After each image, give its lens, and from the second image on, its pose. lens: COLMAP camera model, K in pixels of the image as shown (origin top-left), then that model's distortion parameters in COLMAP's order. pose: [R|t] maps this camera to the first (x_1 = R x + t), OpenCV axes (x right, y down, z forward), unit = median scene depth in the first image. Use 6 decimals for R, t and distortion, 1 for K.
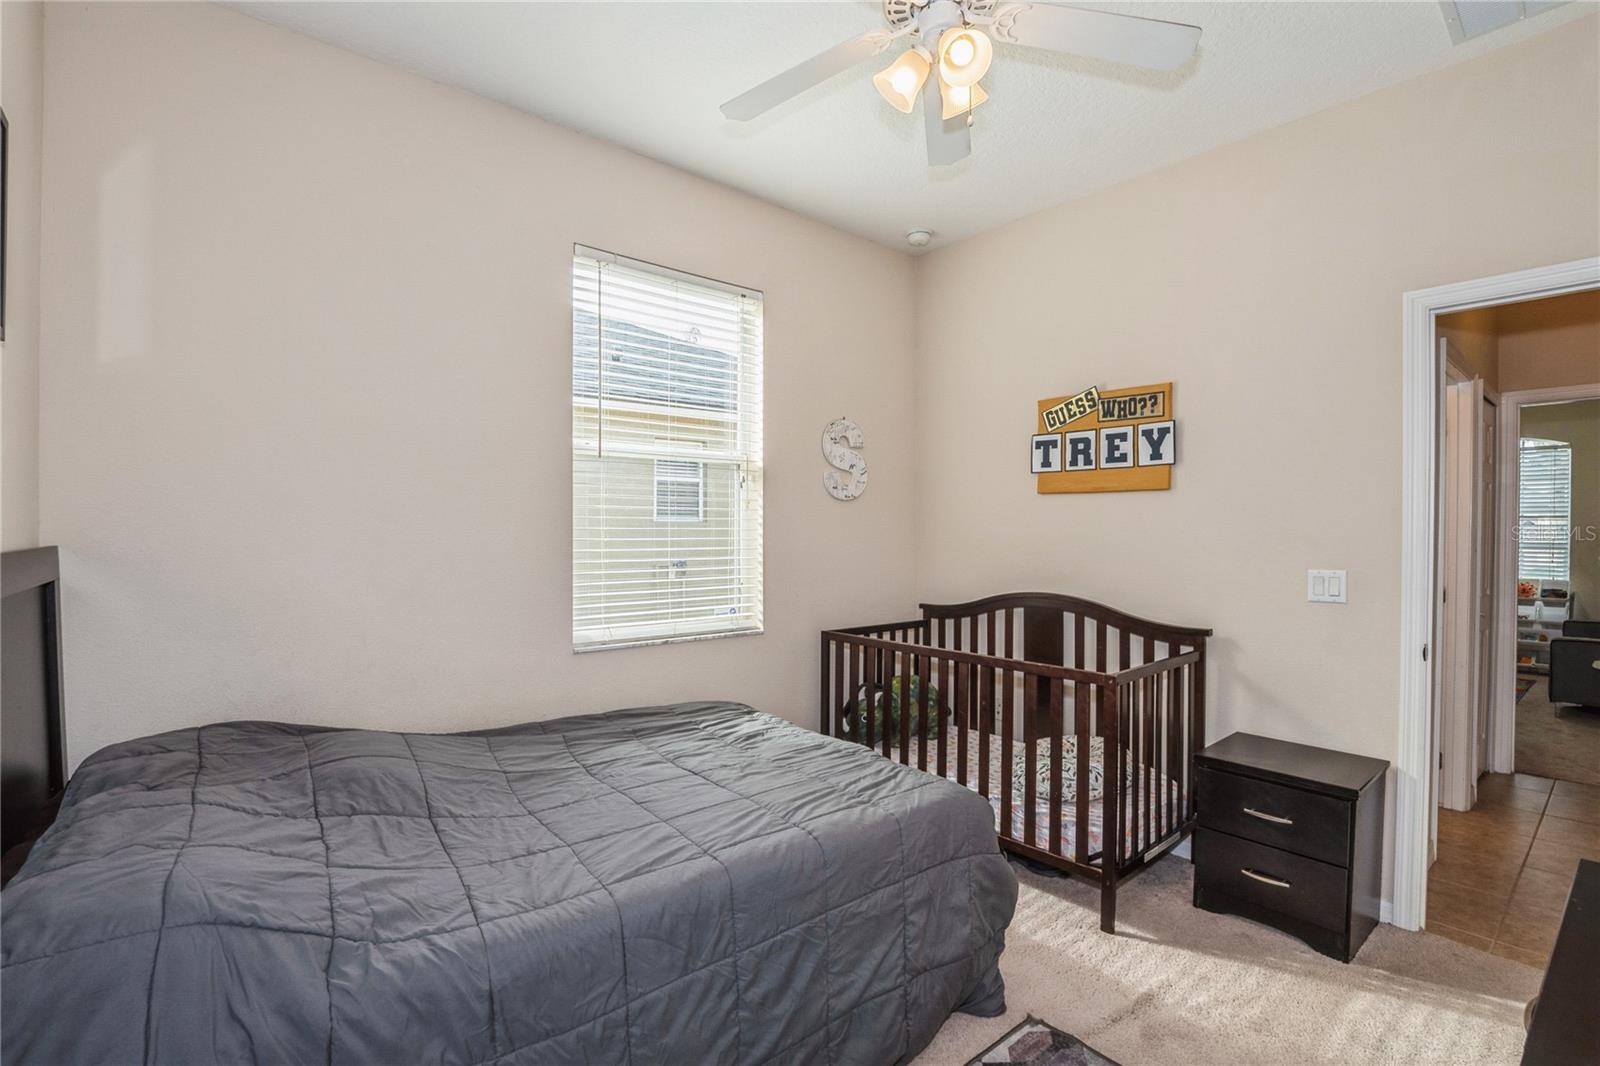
lens RADIAL K [[711.8, 0, 785.5], [0, 711.8, 536.4], [0, 0, 1]] dist [-0.037526, 0.007044]
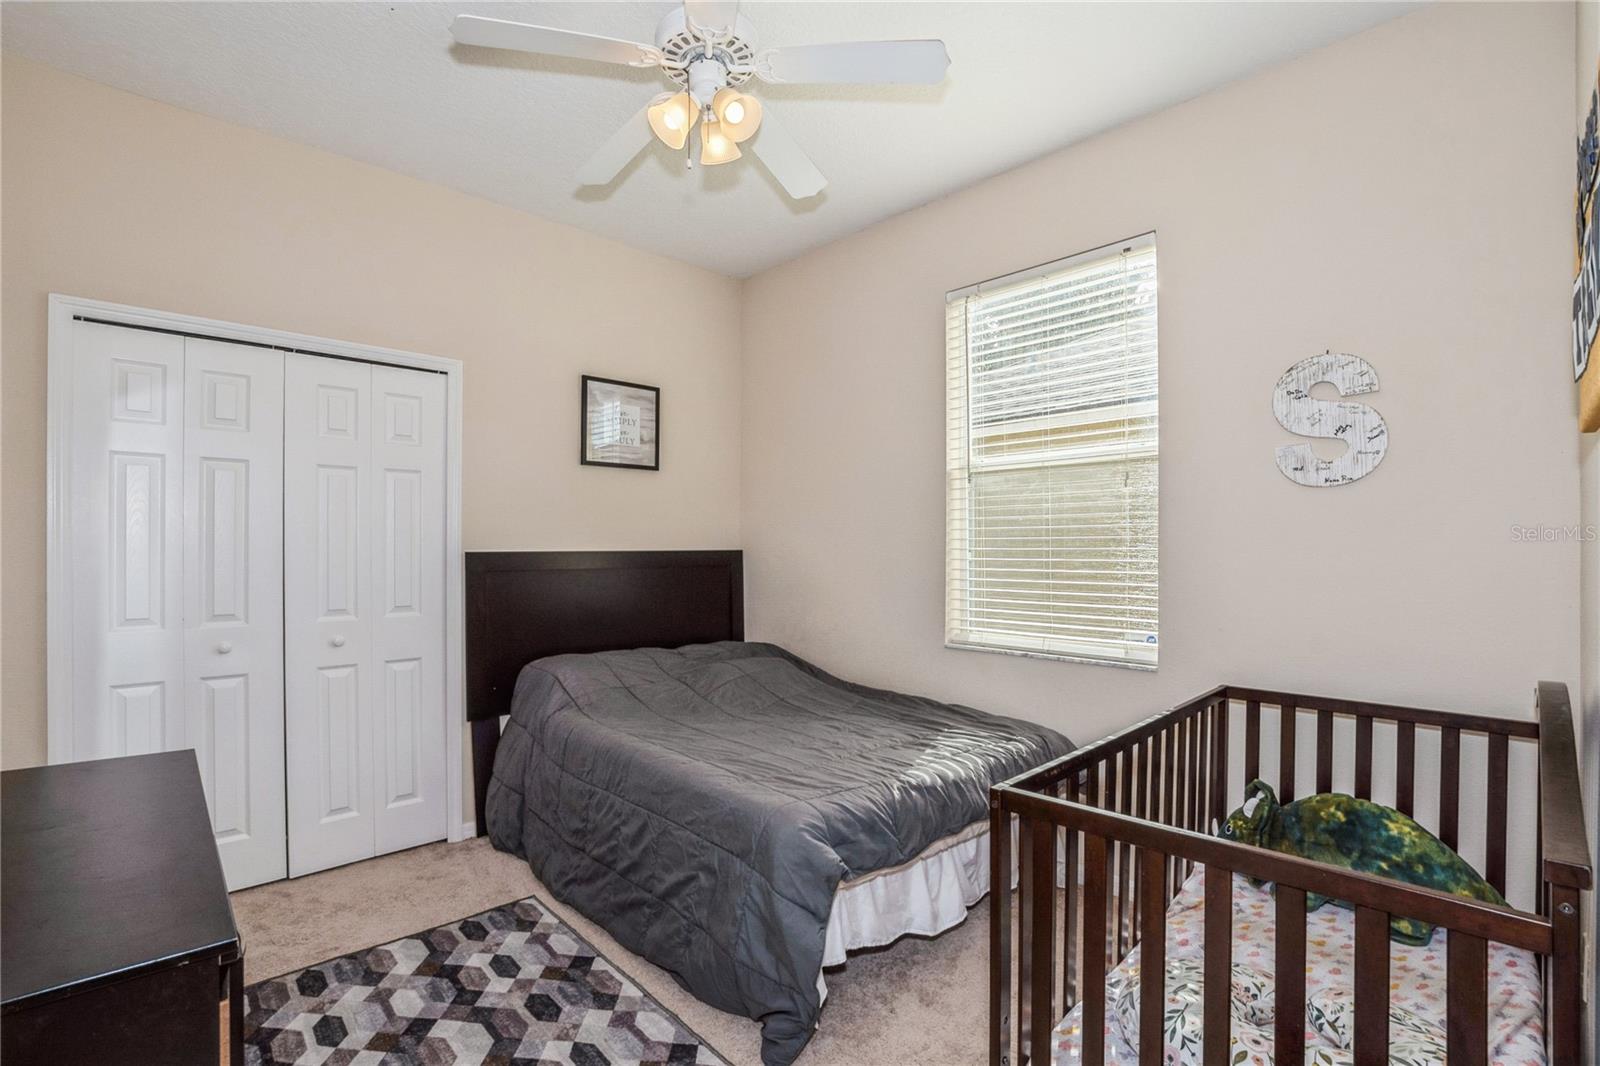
lens RADIAL K [[711.8, 0, 785.4], [0, 711.8, 543.6], [0, 0, 1]] dist [-0.037526, 0.007044]
pose [[0.091422, -0.006723, -0.995790, 0.841871], [-0.002705, 0.999972, -0.007000, 0.004458], [0.995809, 0.003334, 0.091401, 0.641063]]
